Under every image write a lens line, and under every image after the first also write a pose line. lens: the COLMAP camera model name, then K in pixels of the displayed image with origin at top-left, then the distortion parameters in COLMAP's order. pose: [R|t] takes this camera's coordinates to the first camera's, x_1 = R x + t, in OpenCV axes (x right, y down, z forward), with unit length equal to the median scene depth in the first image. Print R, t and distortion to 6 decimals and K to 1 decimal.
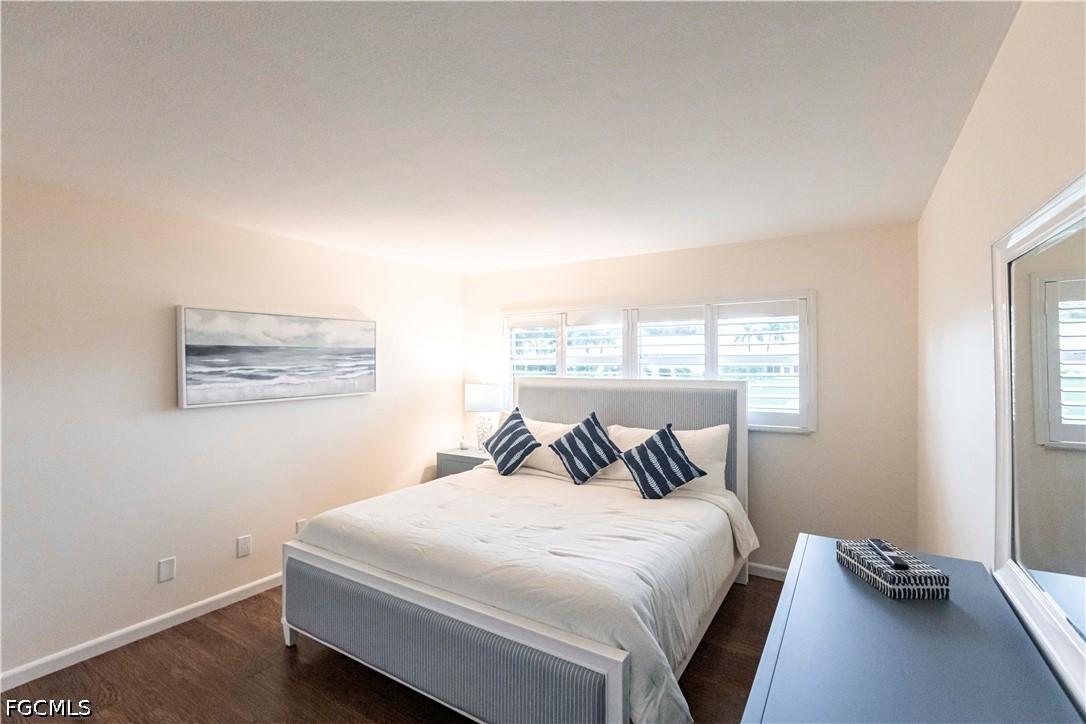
lens RADIAL K [[490.2, 0, 551.2], [0, 490.2, 353.3], [0, 0, 1]] dist [-0.001625, 0.000214]
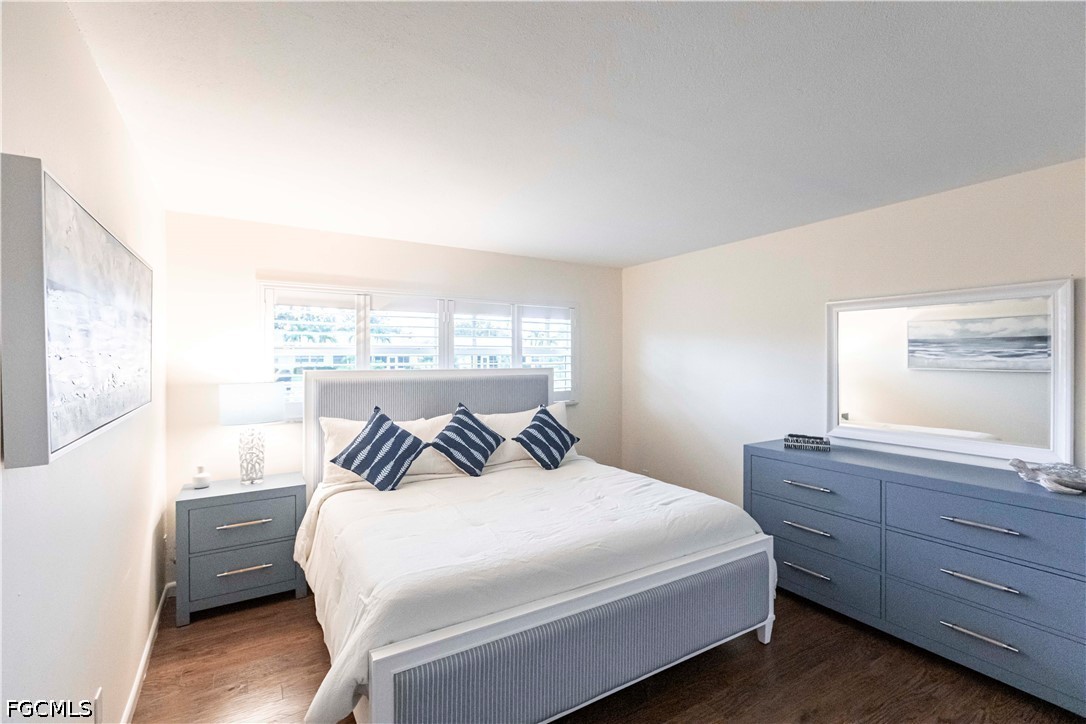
lens RADIAL K [[490.2, 0, 551.2], [0, 490.2, 353.3], [0, 0, 1]] dist [-0.001625, 0.000214]
pose [[0.442545, 0.003202, 0.896740, -0.731623], [-0.019481, 0.999792, 0.006044, 0.010522], [-0.896535, -0.020144, 0.442516, 0.414930]]
